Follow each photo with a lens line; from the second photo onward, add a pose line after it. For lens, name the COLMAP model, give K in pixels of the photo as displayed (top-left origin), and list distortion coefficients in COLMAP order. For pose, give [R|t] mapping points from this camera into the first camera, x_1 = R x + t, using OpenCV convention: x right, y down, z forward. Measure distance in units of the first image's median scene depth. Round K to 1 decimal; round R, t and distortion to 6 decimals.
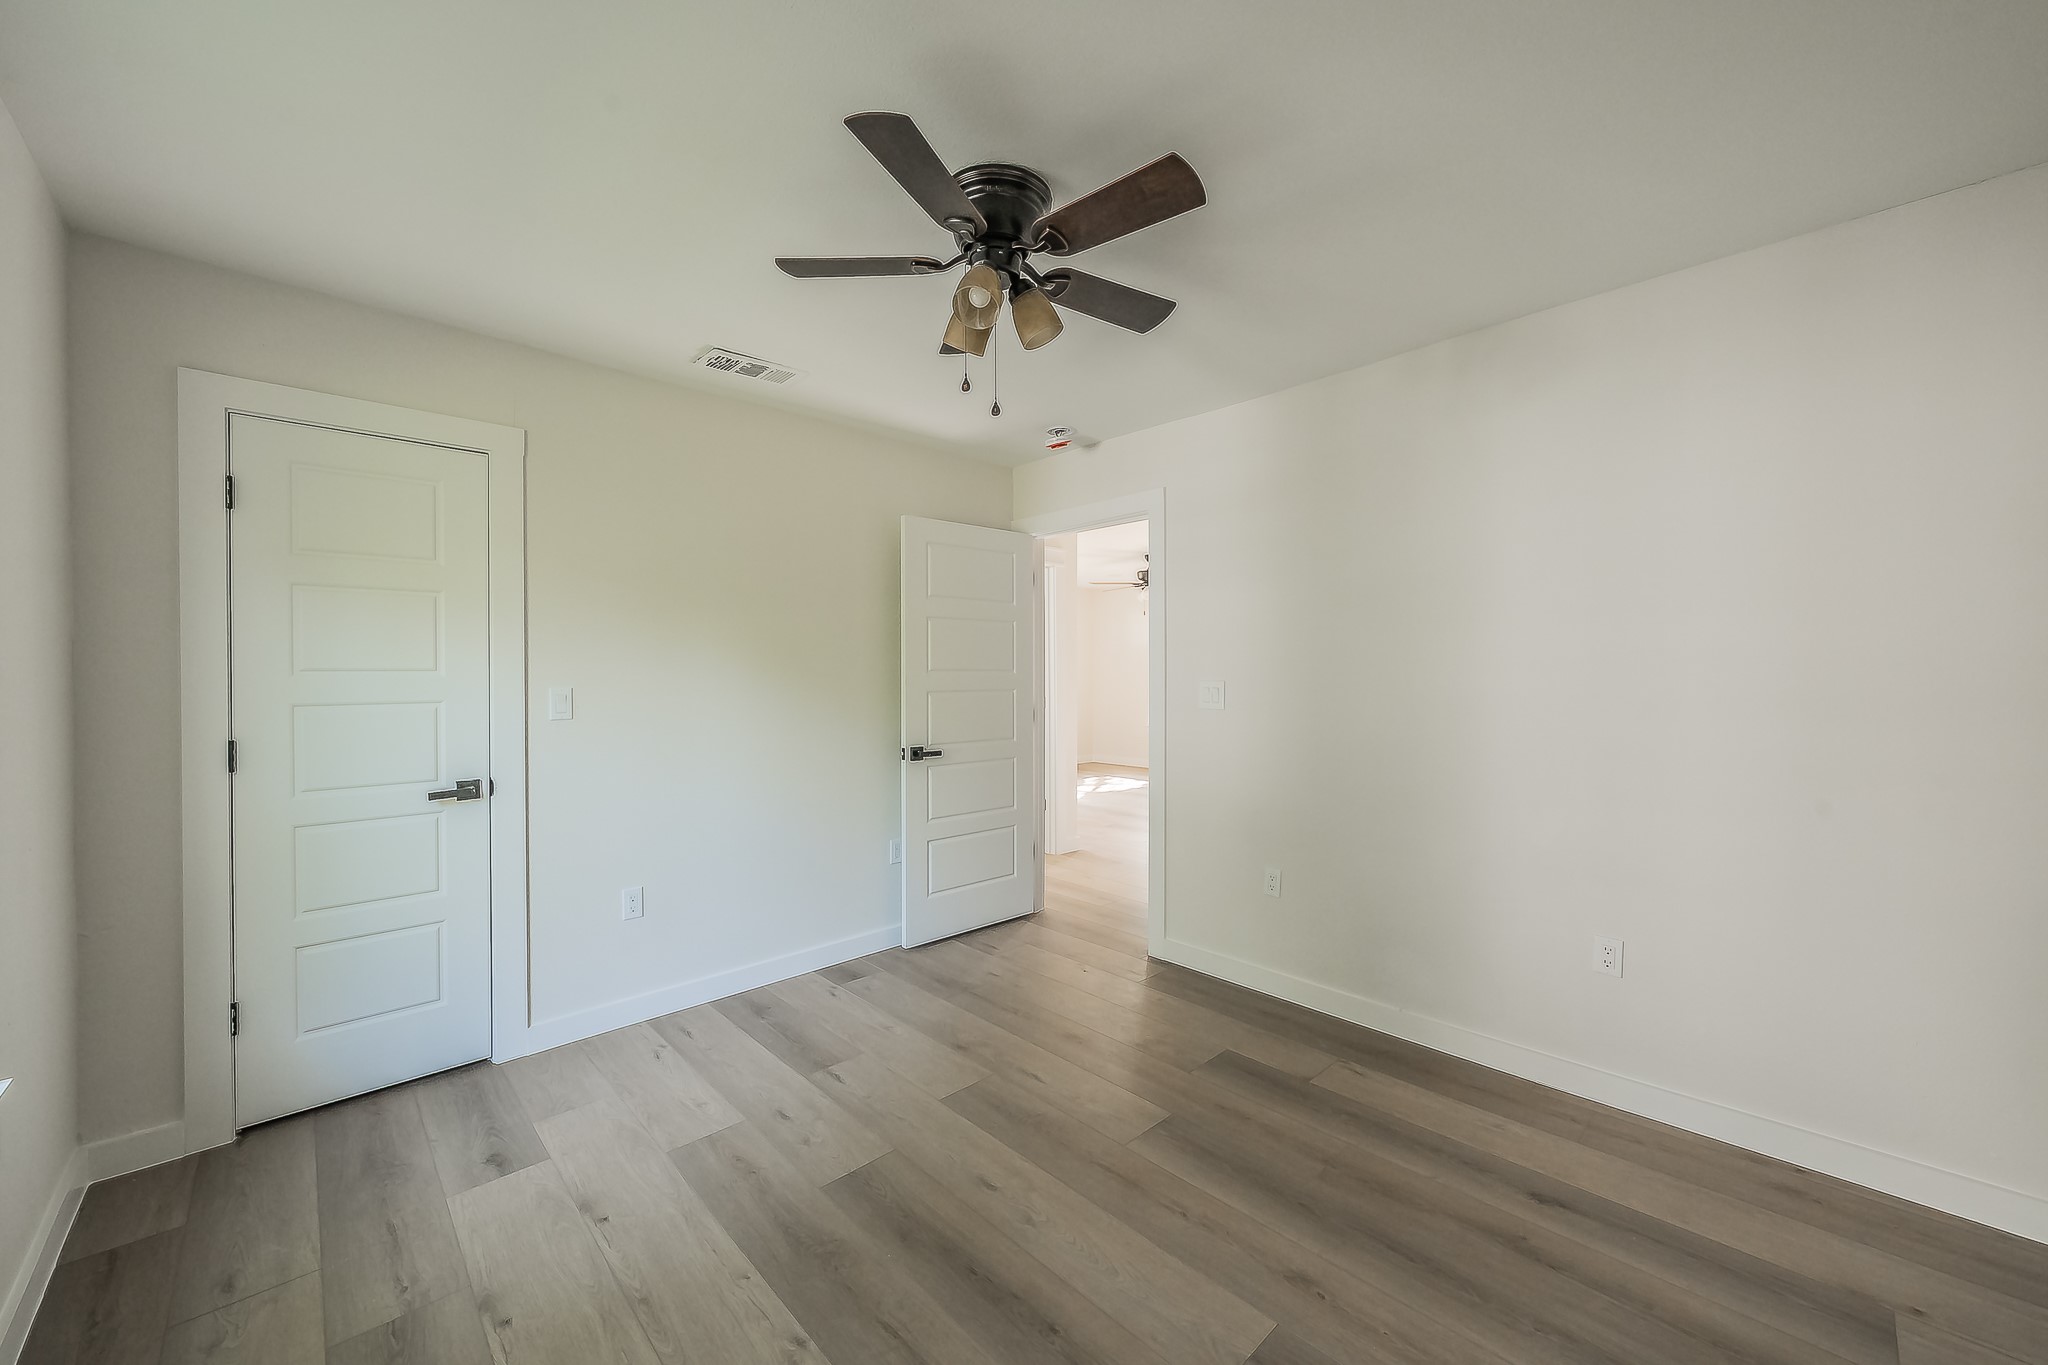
lens RADIAL K [[784.6, 0, 991.0], [0, 784.6, 670.7], [0, 0, 1]] dist [0.048362, -0.000300]
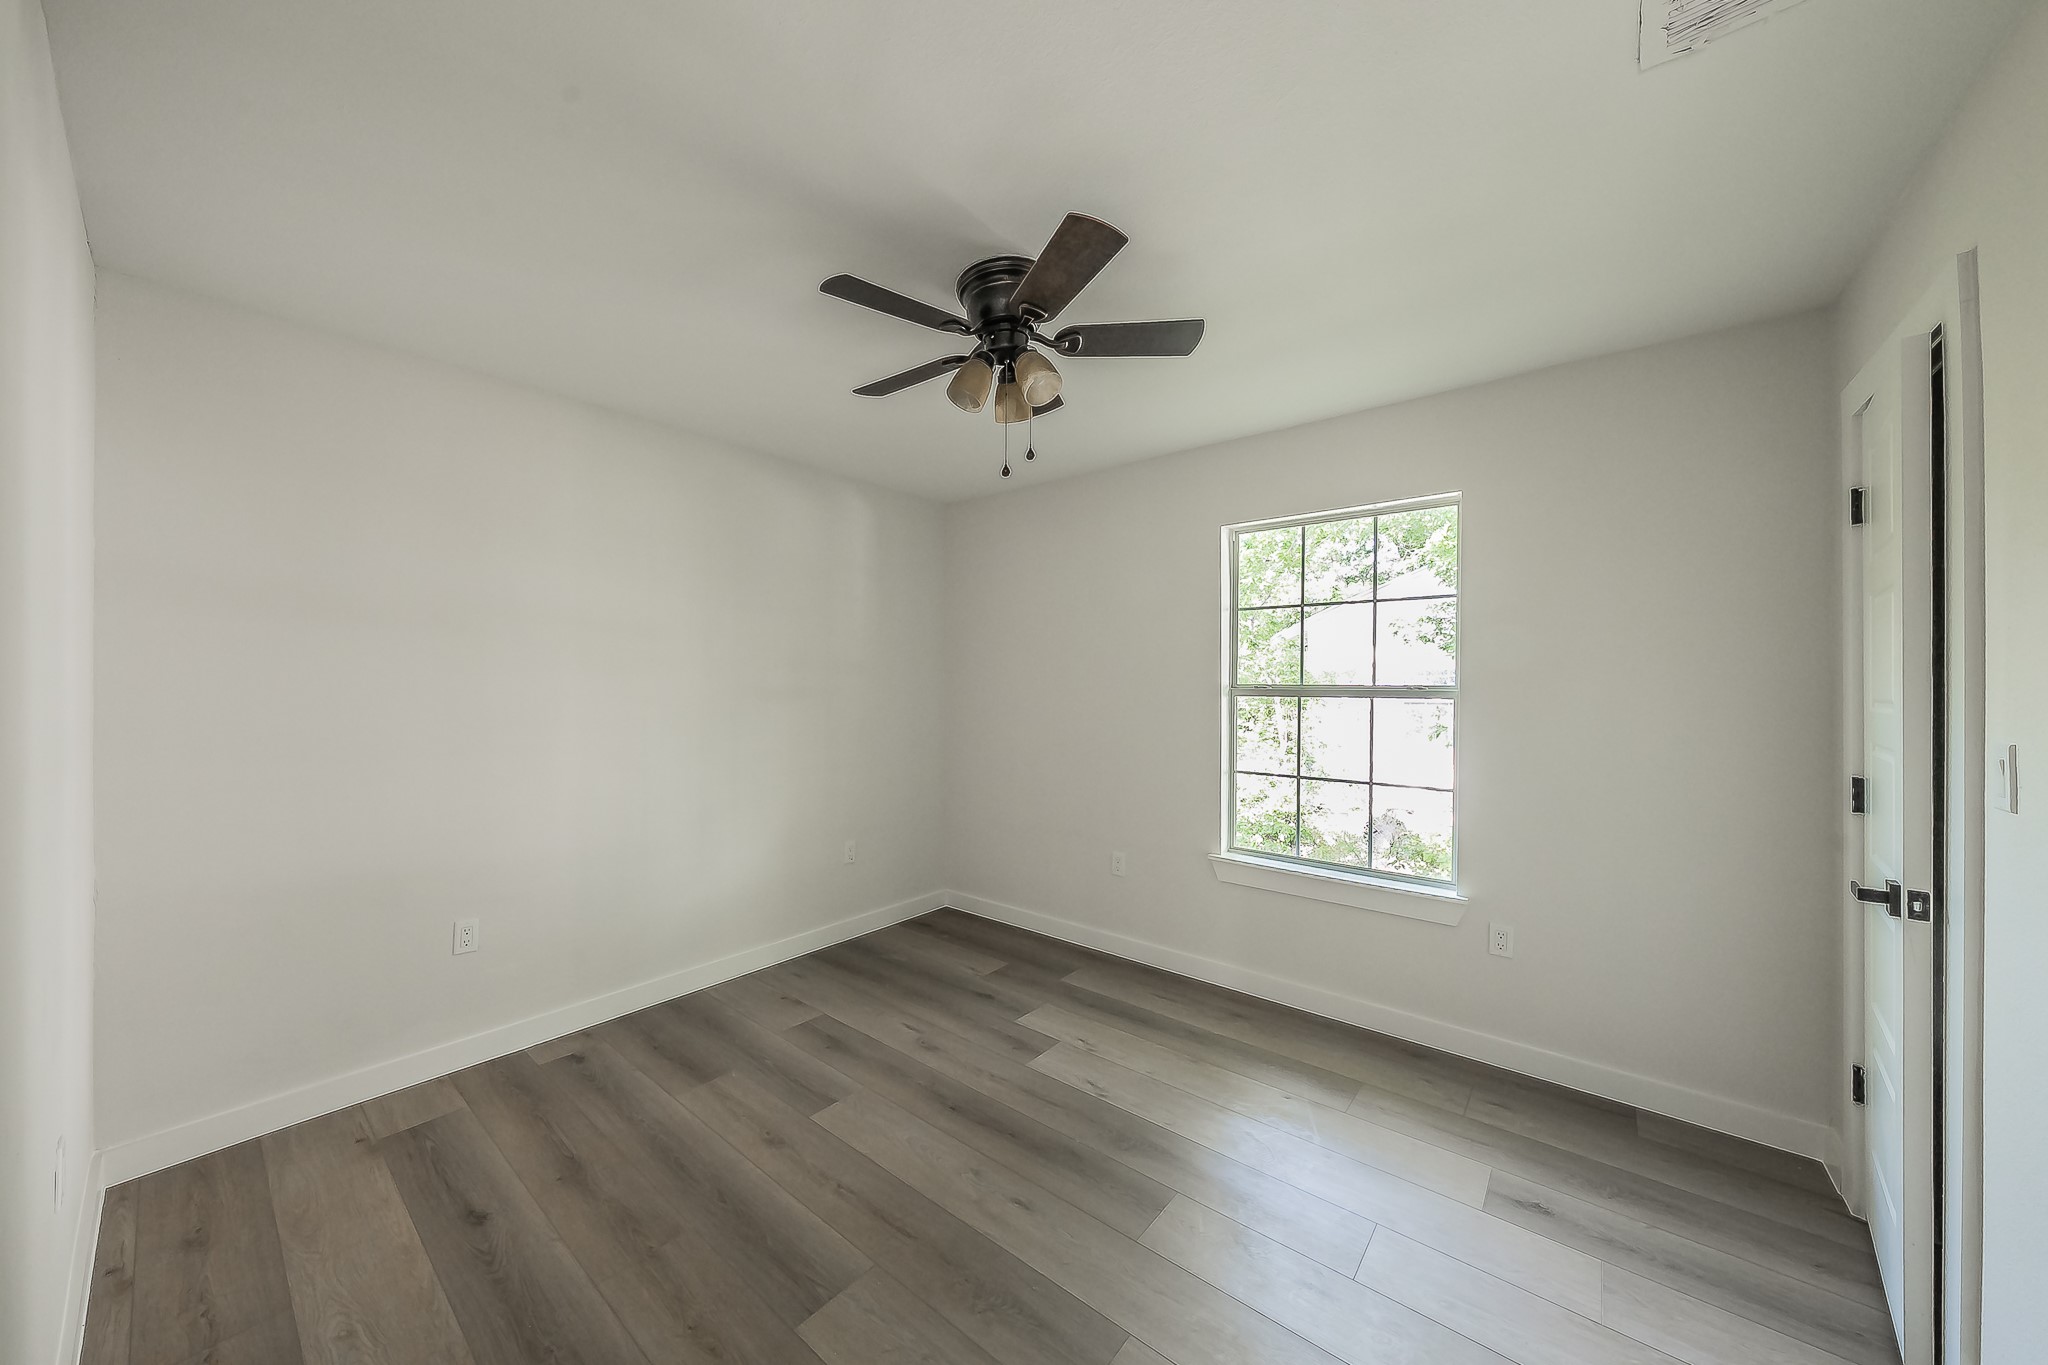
lens RADIAL K [[712.8, 0, 949.2], [0, 712.8, 696.5], [0, 0, 1]] dist [-0.000967, -0.000011]
pose [[-0.994355, -0.000077, -0.106100, 0.157898], [-0.001097, 0.999954, 0.009548, -0.011802], [0.106094, 0.009610, -0.994310, 1.636966]]
